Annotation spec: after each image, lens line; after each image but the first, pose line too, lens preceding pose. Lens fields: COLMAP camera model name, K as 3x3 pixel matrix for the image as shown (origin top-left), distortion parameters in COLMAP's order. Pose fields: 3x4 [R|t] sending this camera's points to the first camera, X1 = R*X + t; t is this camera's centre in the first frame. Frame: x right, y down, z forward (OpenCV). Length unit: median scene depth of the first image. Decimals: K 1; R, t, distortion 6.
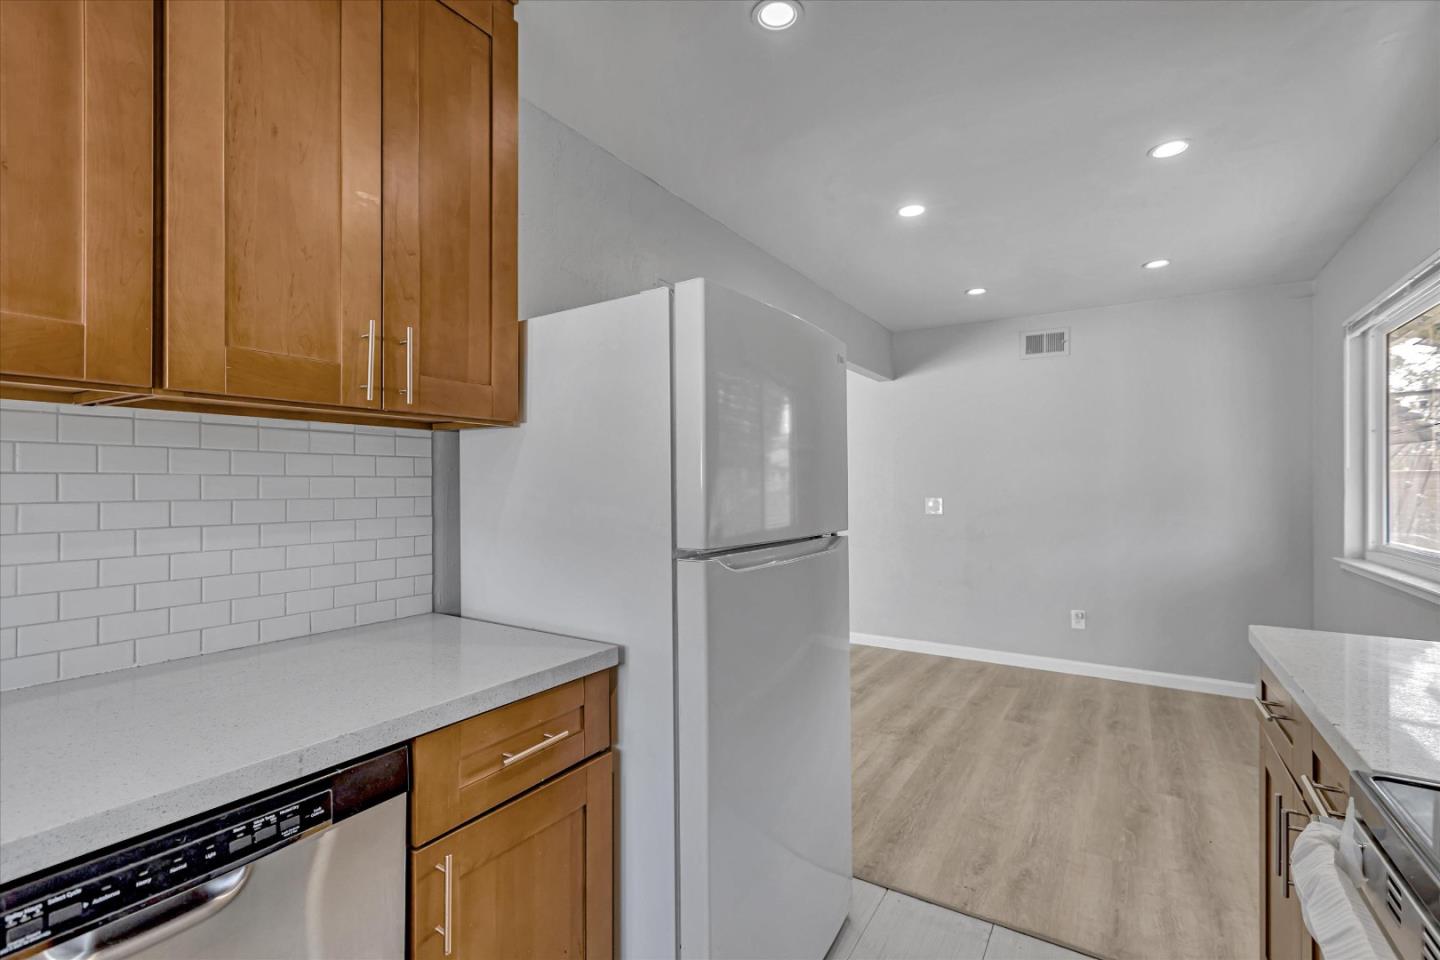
lens RADIAL K [[655.9, 0, 718.6], [0, 655.9, 481.6], [0, 0, 1]] dist [0.001000, -0.000404]
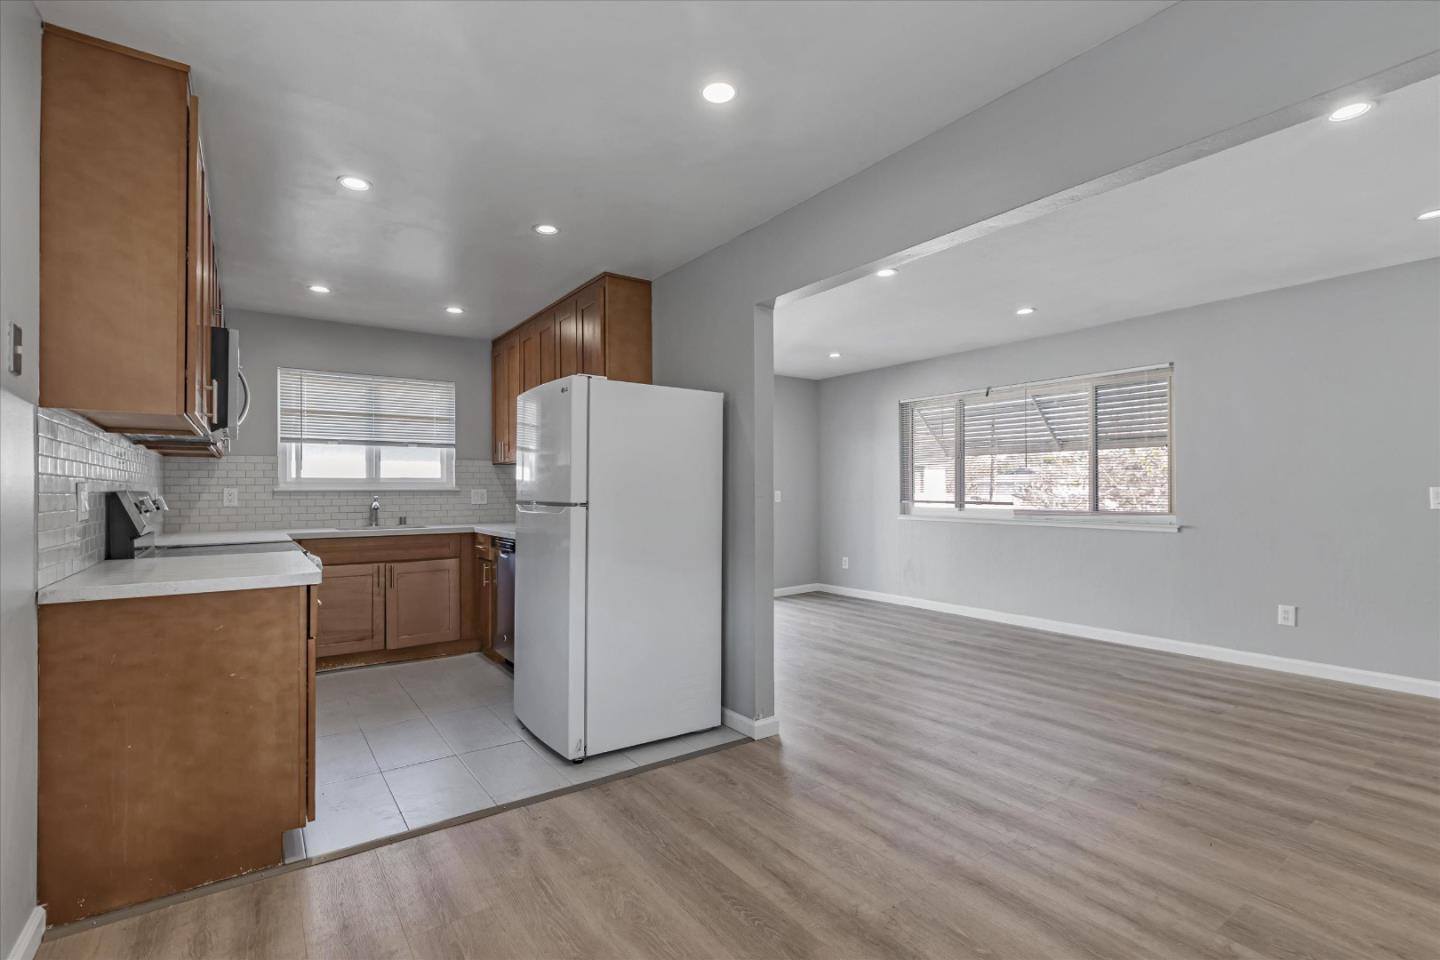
lens RADIAL K [[655.9, 0, 700.3], [0, 655.9, 488.4], [0, 0, 1]] dist [0.001000, -0.000404]
pose [[-0.394204, -0.008844, -0.918981, 0.851516], [-0.002294, 0.999960, -0.008639, 0.030549], [0.919020, -0.001297, -0.394208, 1.096583]]
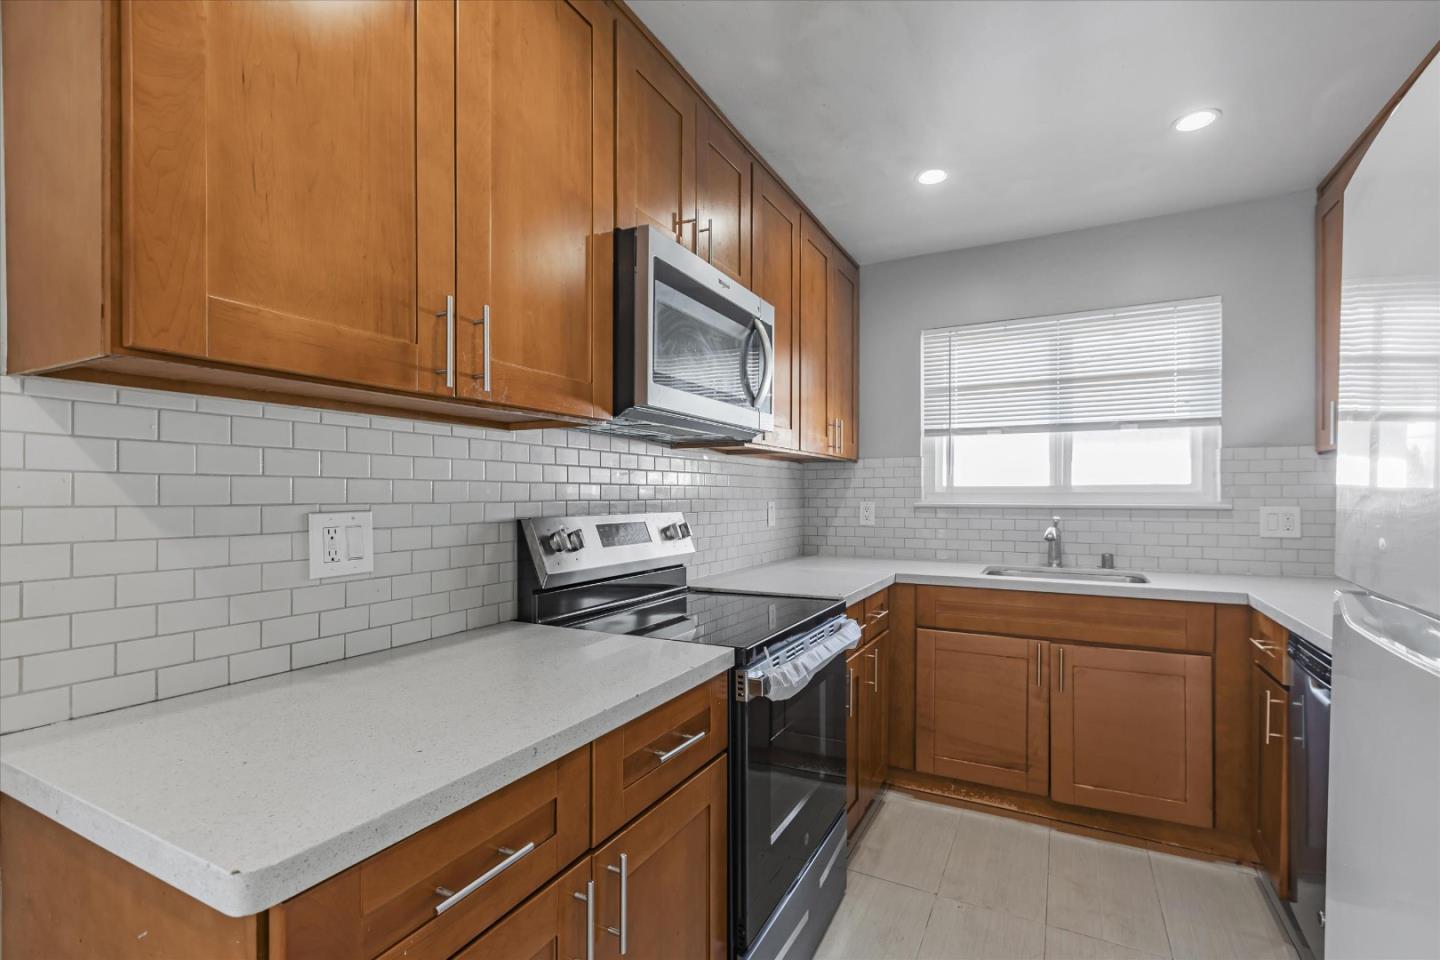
lens RADIAL K [[655.9, 0, 714.2], [0, 655.9, 496.5], [0, 0, 1]] dist [0.001000, -0.000404]
pose [[-0.997580, -0.006956, -0.069176, 0.289562], [-0.007499, 0.999943, 0.007588, 0.006364], [0.069119, 0.008089, -0.997576, 0.676423]]
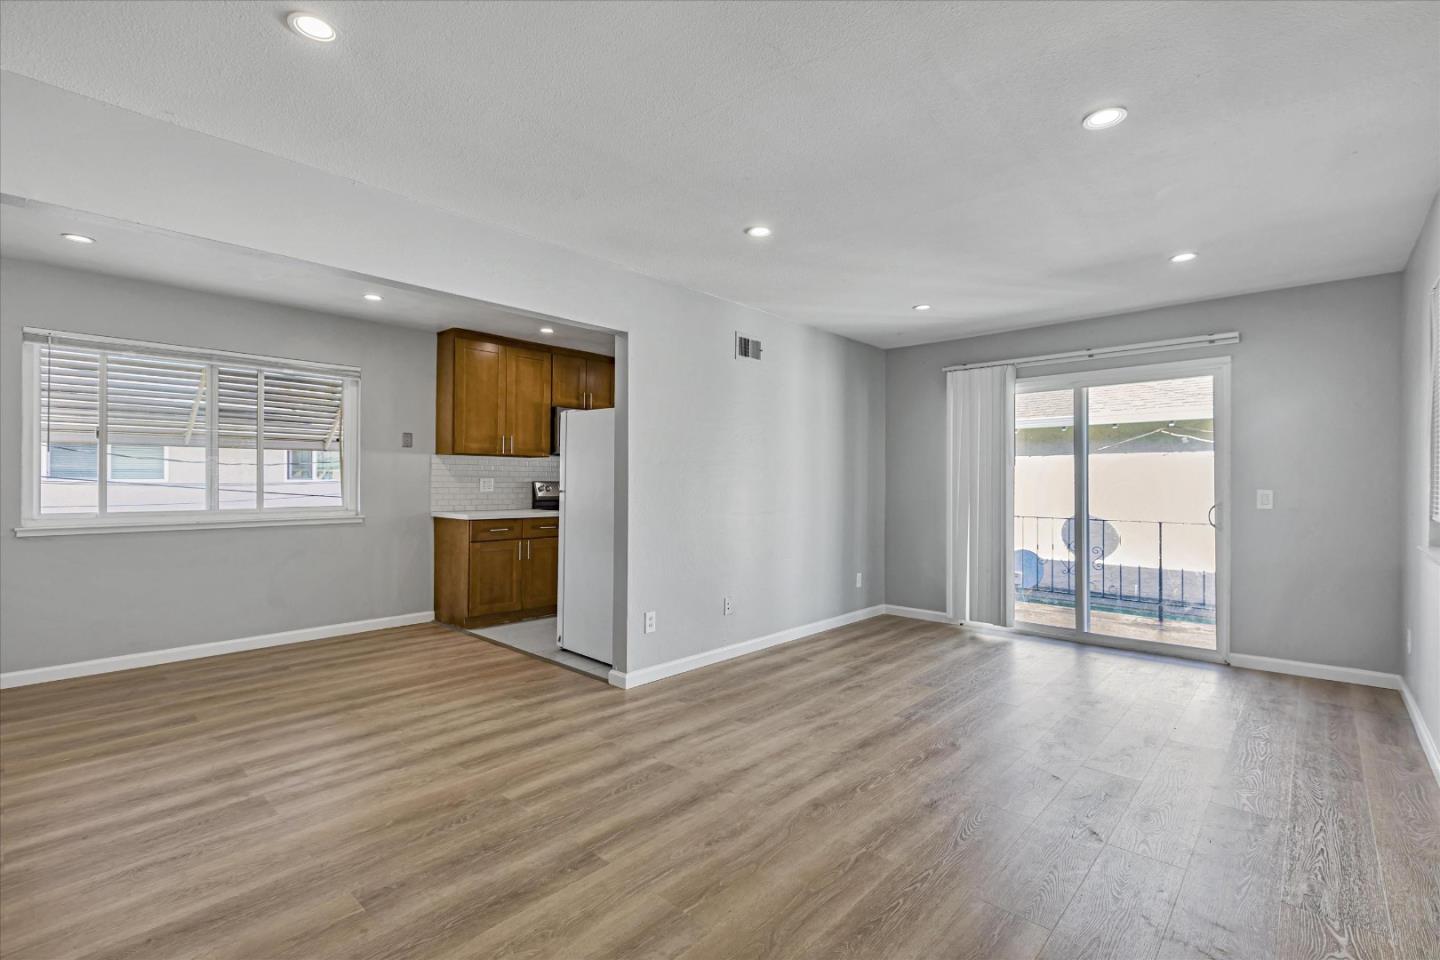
lens RADIAL K [[655.9, 0, 726.2], [0, 655.9, 478.9], [0, 0, 1]] dist [0.001000, -0.000404]
pose [[-0.983967, -0.014267, 0.177779, -0.491077], [-0.014456, 0.999895, 0.000228, 0.012538], [-0.177764, -0.002346, -0.984070, 1.939549]]
